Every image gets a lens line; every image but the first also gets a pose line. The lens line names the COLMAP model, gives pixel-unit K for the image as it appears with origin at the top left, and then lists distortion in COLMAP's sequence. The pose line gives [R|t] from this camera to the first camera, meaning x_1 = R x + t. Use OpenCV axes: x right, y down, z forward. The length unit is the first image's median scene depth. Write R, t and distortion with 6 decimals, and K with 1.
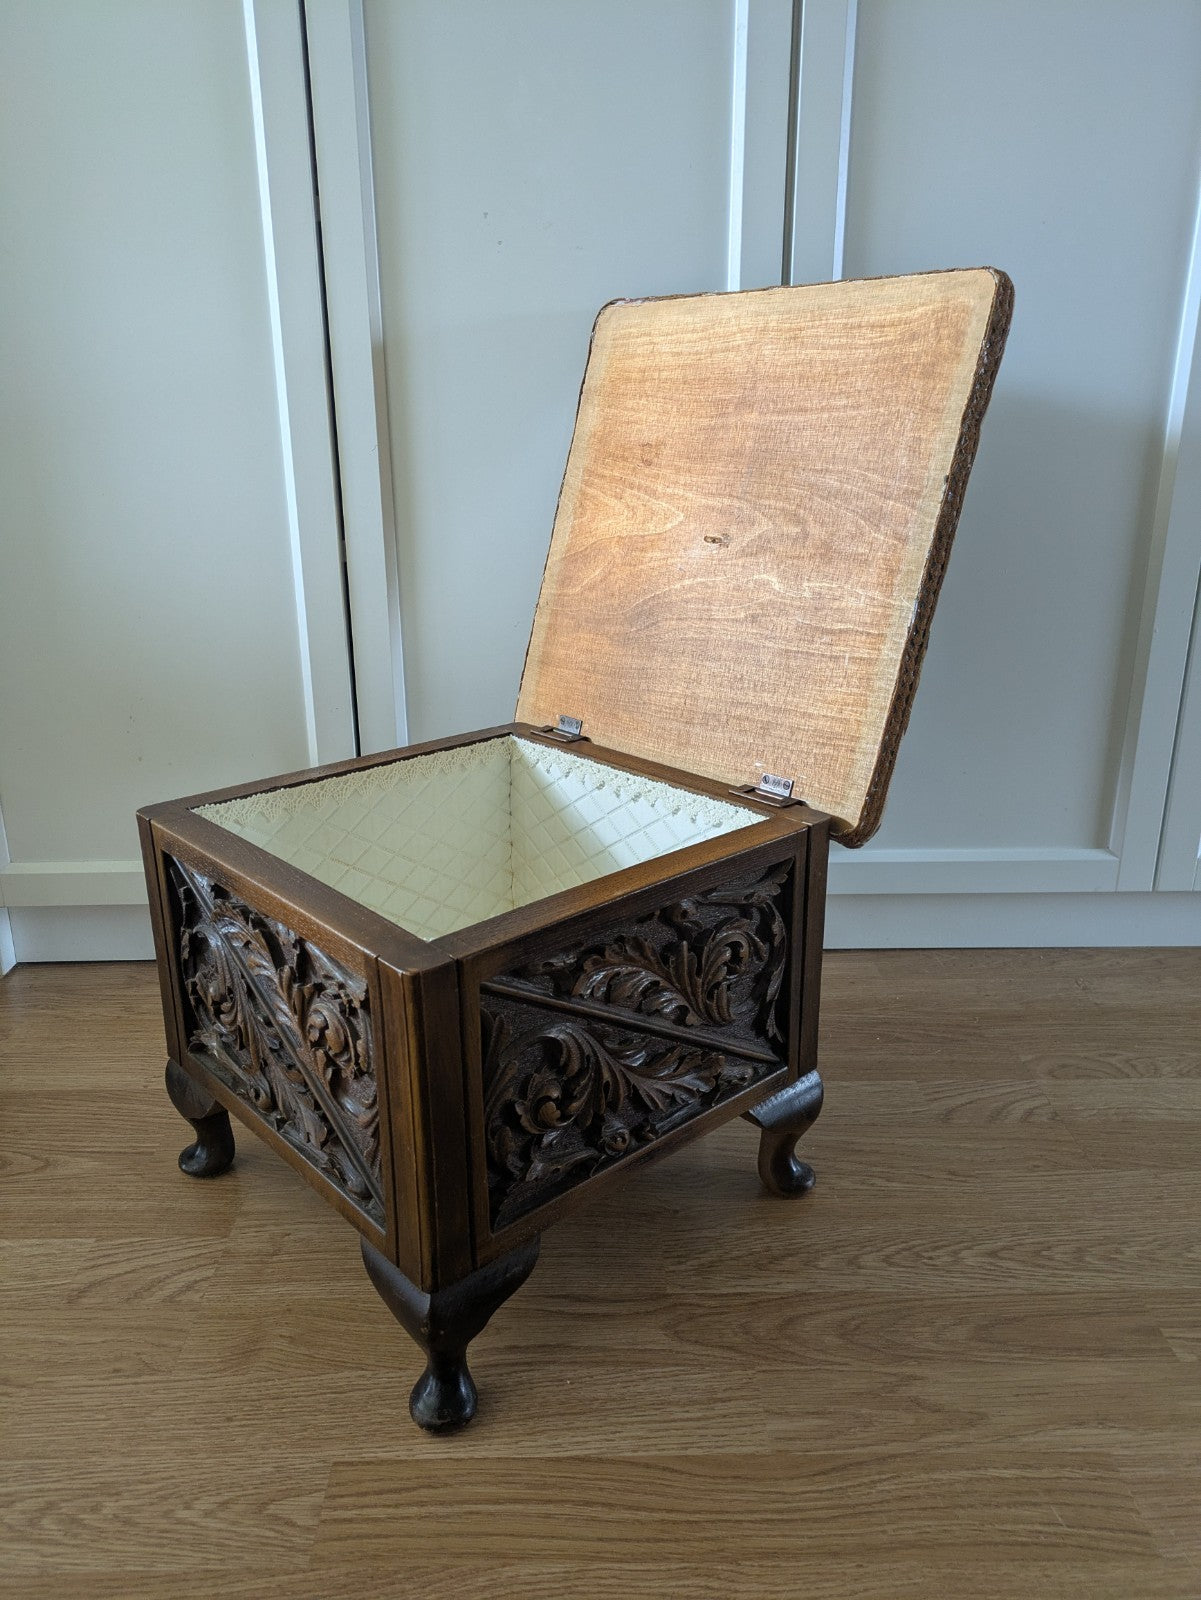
lens RADIAL K [[1176.0, 0, 597.2], [0, 1176.0, 778.2], [0, 0, 1]] dist [0.046920, -0.040247]
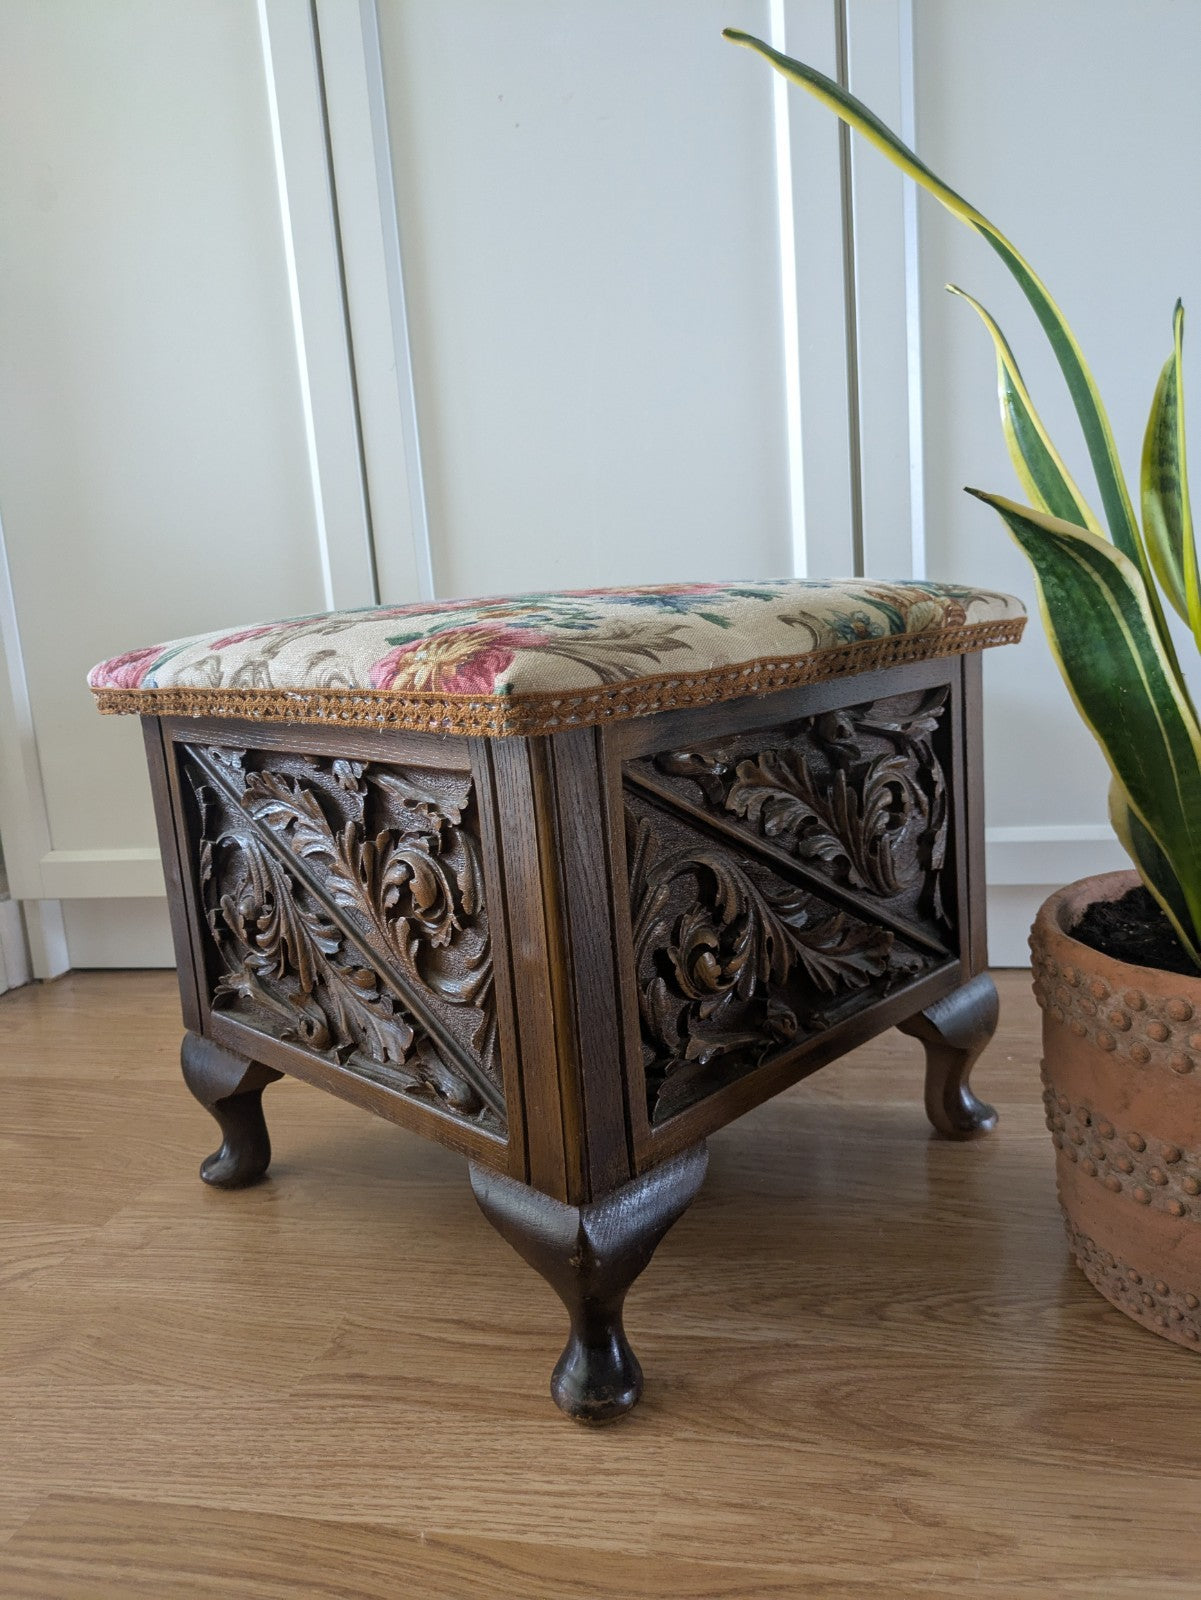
lens RADIAL K [[1187.1, 0, 628.3], [0, 1187.1, 781.7], [0, 0, 1]] dist [0.032894, -0.022574]
pose [[0.995730, -0.073425, 0.055954, -0.115706], [0.080421, 0.987542, -0.135250, 0.241427], [-0.045327, 0.139172, 0.989230, 0.200857]]
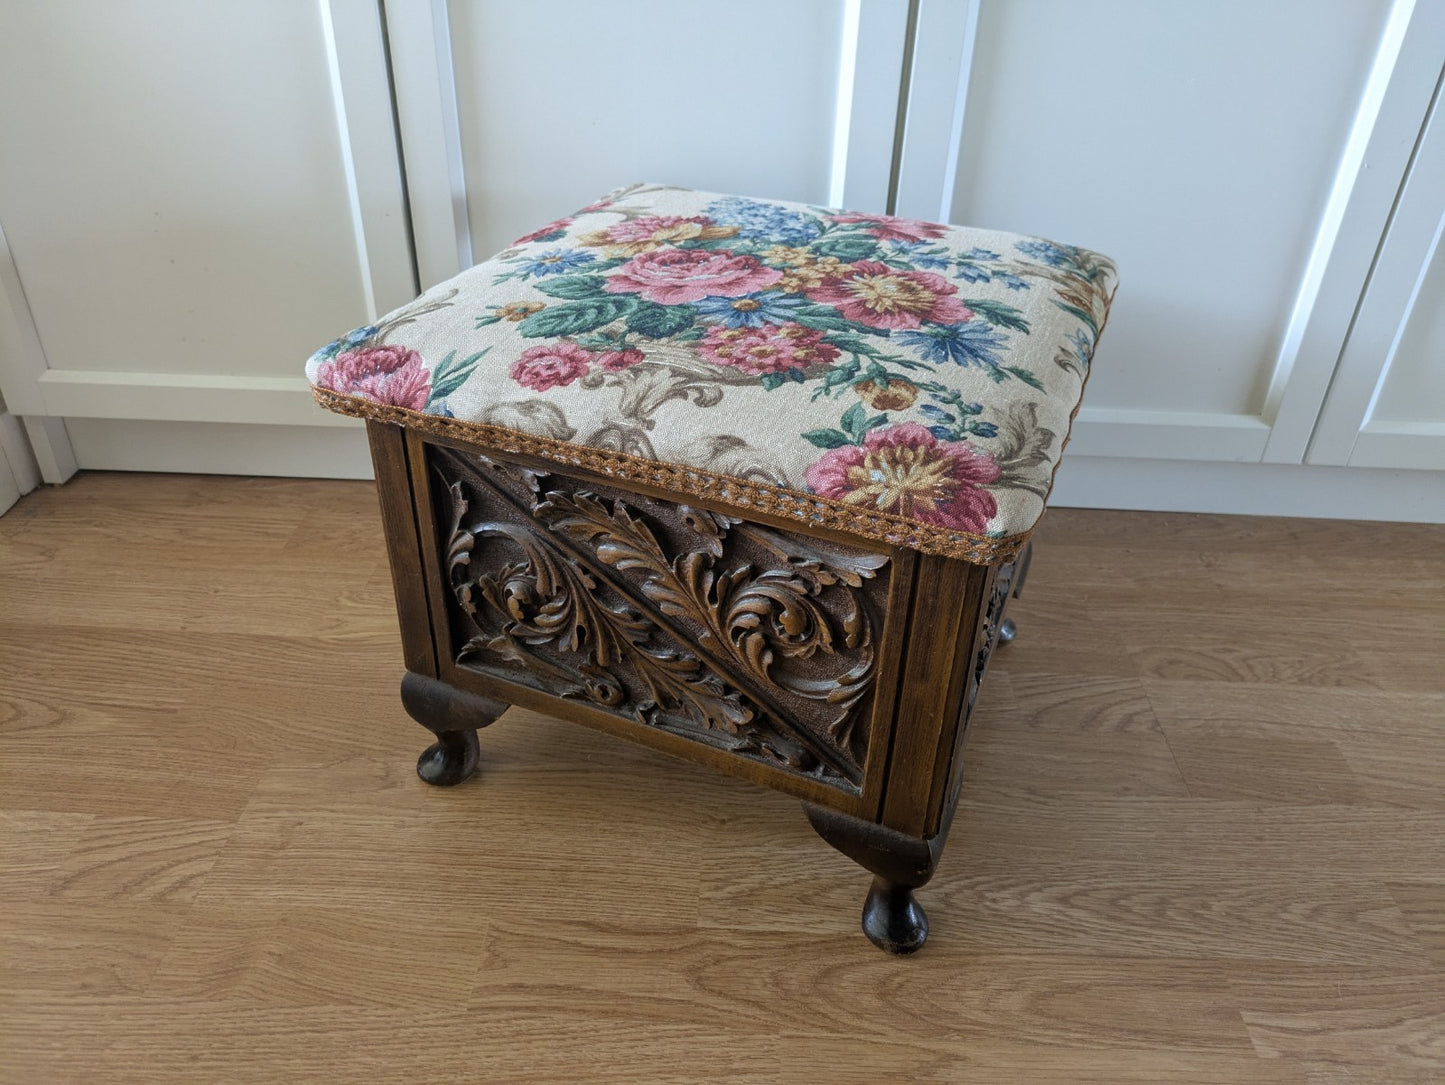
lens RADIAL K [[1067.2, 0, 713.2], [0, 1067.2, 528.5], [0, 0, 1]] dist [0.041851, -0.036796]
pose [[0.905776, -0.201518, 0.372774, -0.513508], [0.096951, 0.954905, 0.280638, -0.074129], [-0.412518, -0.218054, 0.884467, 0.289063]]
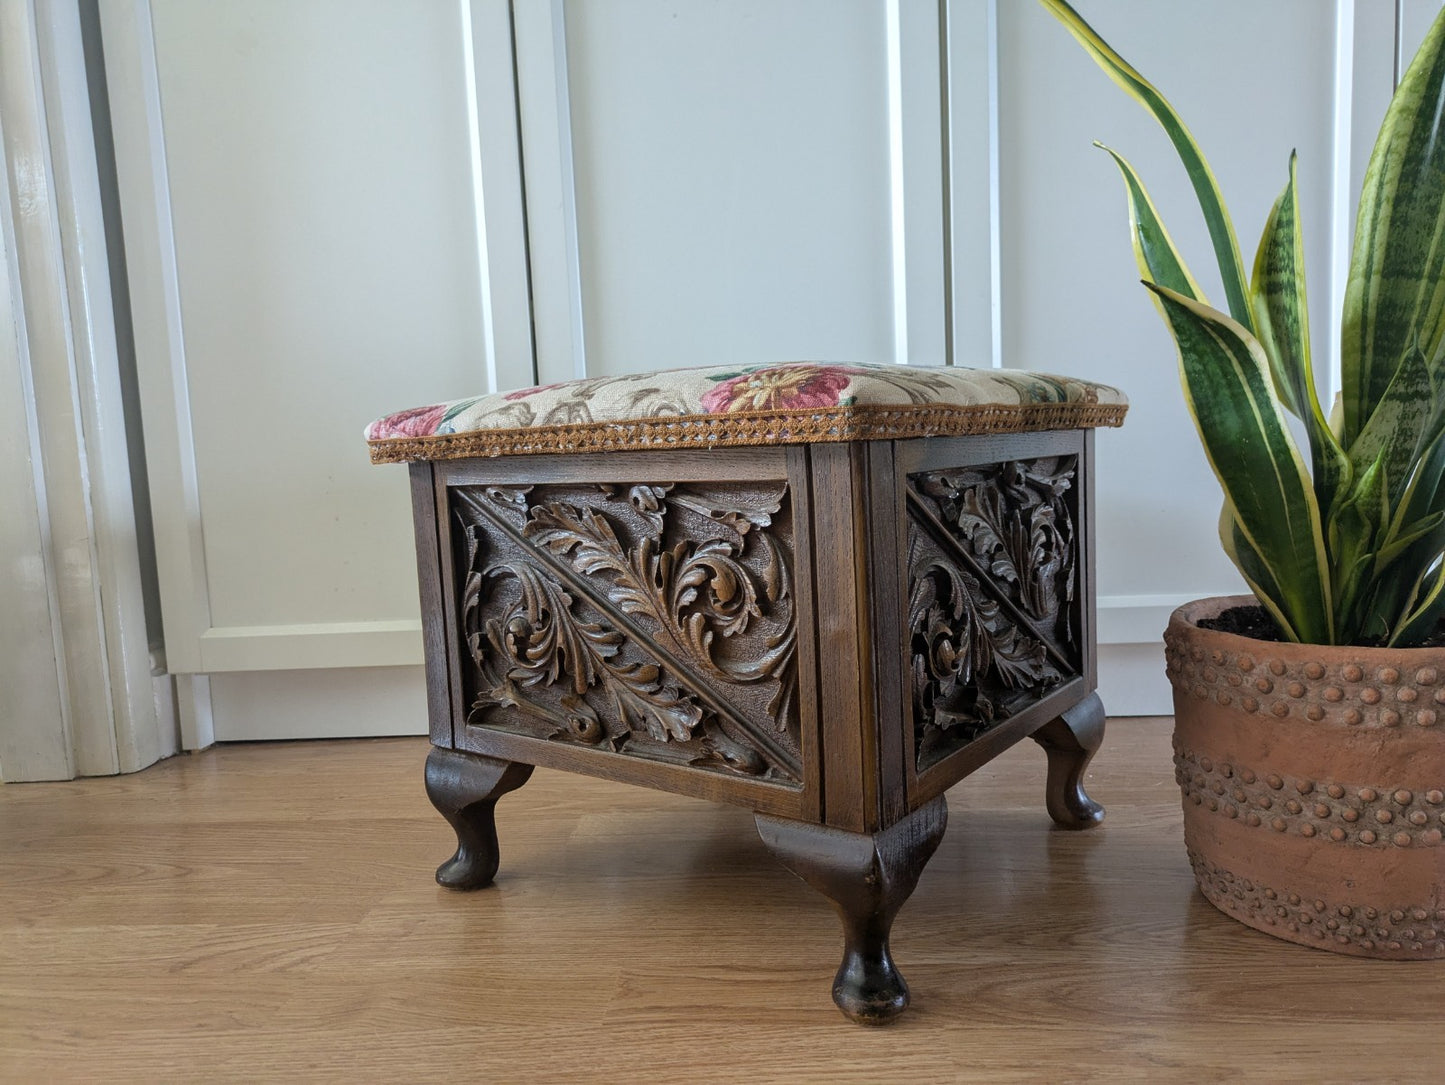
lens RADIAL K [[1062.4, 0, 749.1], [0, 1062.4, 554.0], [0, 0, 1]] dist [0.048109, -0.046952]
pose [[0.976633, -0.058042, 0.206926, -0.339390], [0.099791, 0.975222, -0.197441, 0.329280], [-0.190339, 0.213477, 0.958227, 0.169163]]
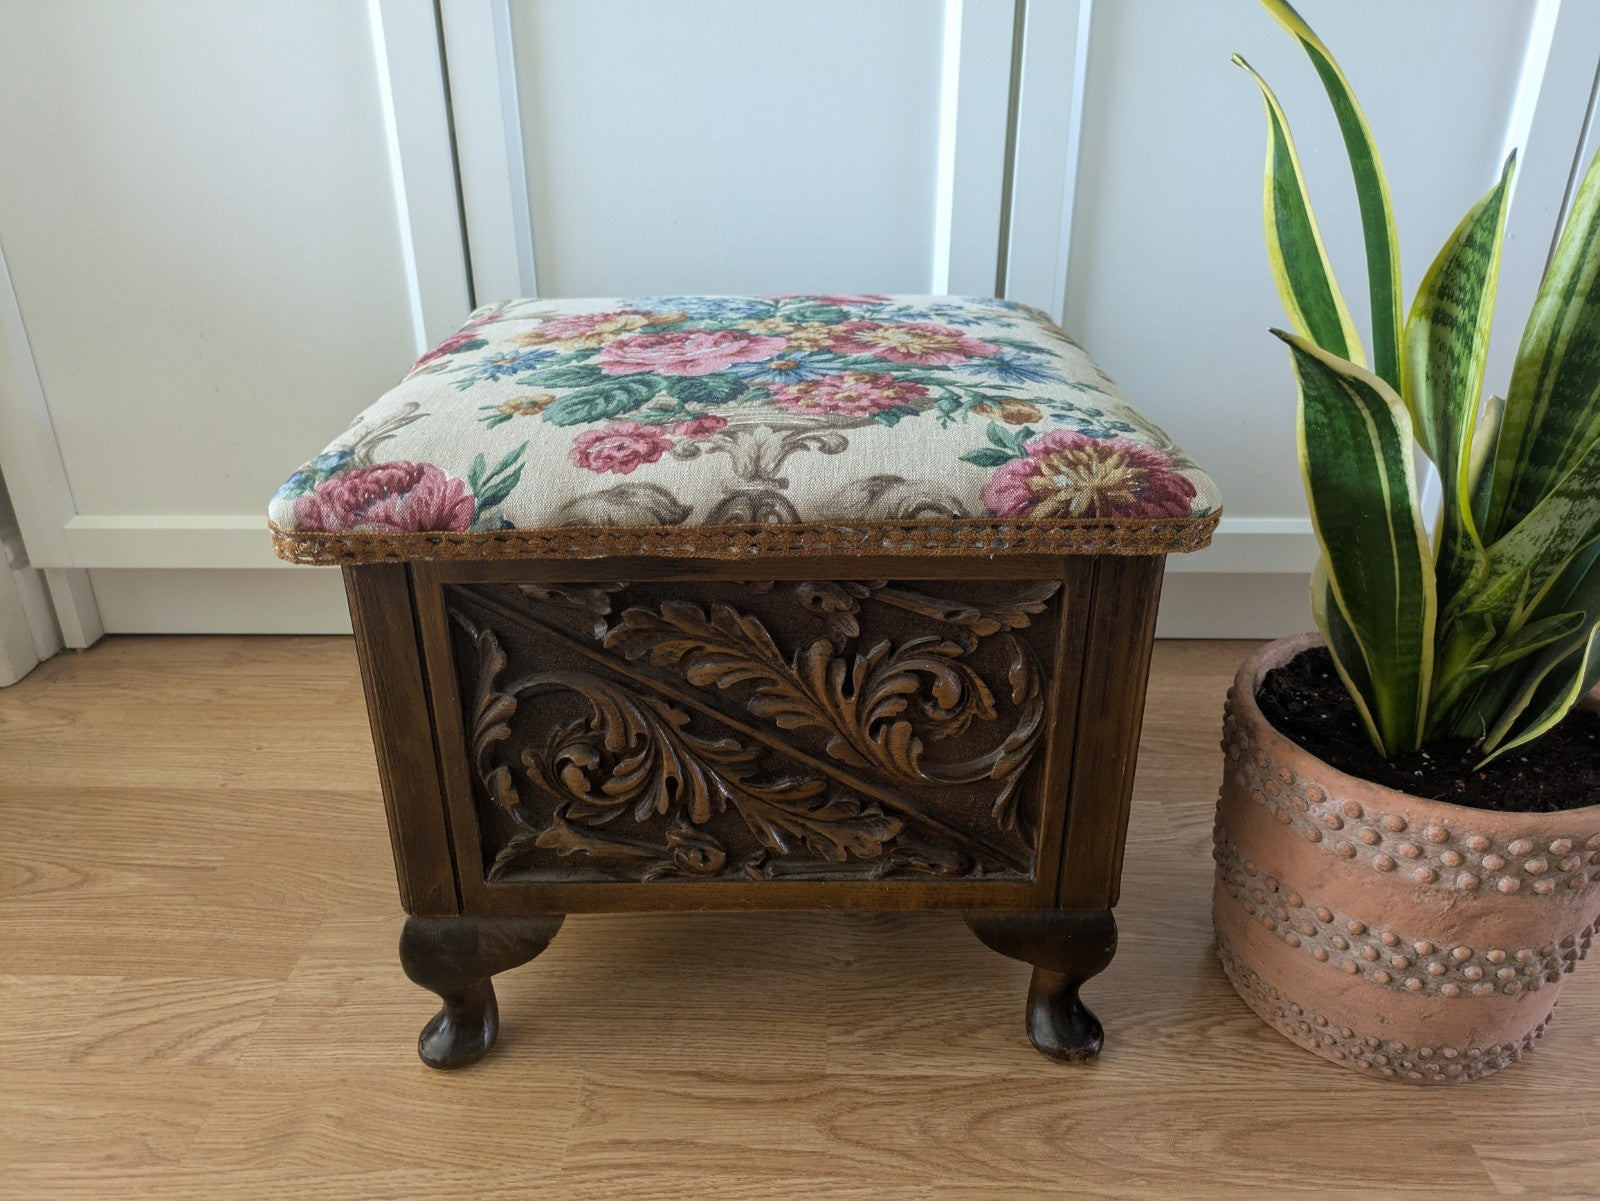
lens RADIAL K [[1184.5, 0, 803.7], [0, 1184.5, 617.9], [0, 0, 1]] dist [0.034600, -0.022898]
pose [[0.968115, -0.100625, 0.229407, -0.293857], [0.069462, 0.987698, 0.140101, 0.050153], [-0.240683, -0.119699, 0.963195, 0.245495]]
